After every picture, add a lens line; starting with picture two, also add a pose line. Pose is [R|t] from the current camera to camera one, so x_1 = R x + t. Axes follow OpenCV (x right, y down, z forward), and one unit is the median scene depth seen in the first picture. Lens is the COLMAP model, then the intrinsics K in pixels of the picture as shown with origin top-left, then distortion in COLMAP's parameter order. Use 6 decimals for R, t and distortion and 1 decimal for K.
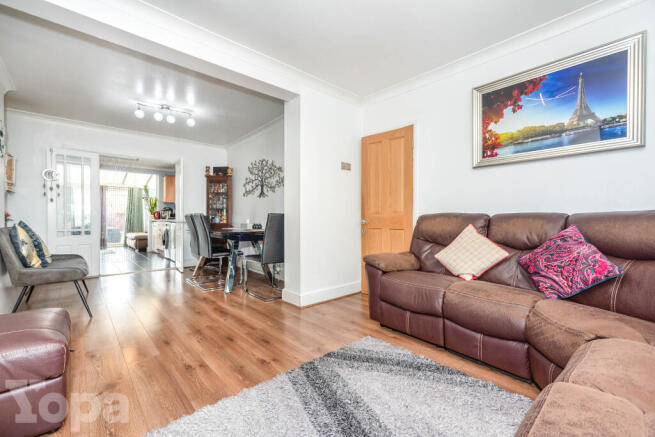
lens RADIAL K [[274.8, 0, 309.9], [0, 274.8, 219.3], [0, 0, 1]] dist [0.030435, 0.000019]
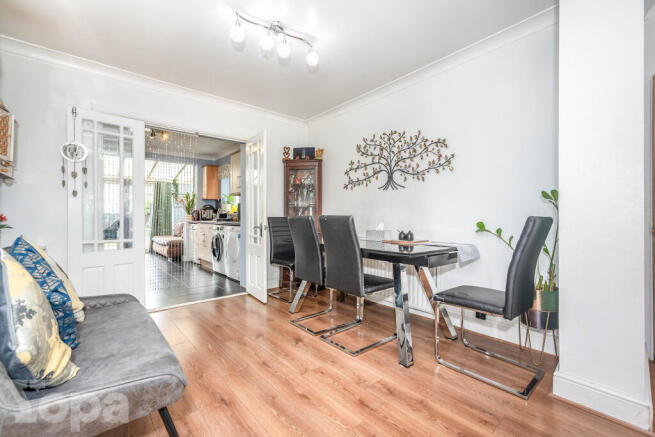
lens RADIAL K [[280.1, 0, 325.8], [0, 280.1, 217.8], [0, 0, 1]] dist [-0.027554, 0.017609]
pose [[0.999774, -0.000088, 0.021269, -0.285132], [0.000087, 1.000000, 0.000022, -0.010835], [-0.021269, -0.000020, 0.999774, 0.287703]]
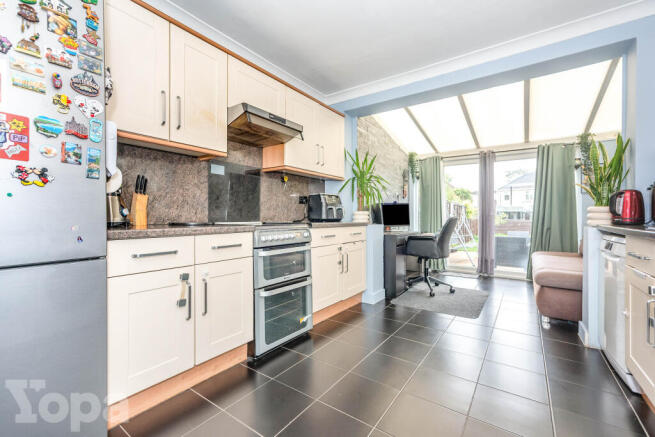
lens RADIAL K [[280.1, 0, 325.8], [0, 280.1, 217.8], [0, 0, 1]] dist [-0.027554, 0.017609]
pose [[0.266067, 0.005598, -0.963938, -0.566615], [-0.001417, 0.999984, 0.005417, -0.009608], [0.963954, -0.000076, 0.266071, 0.994456]]
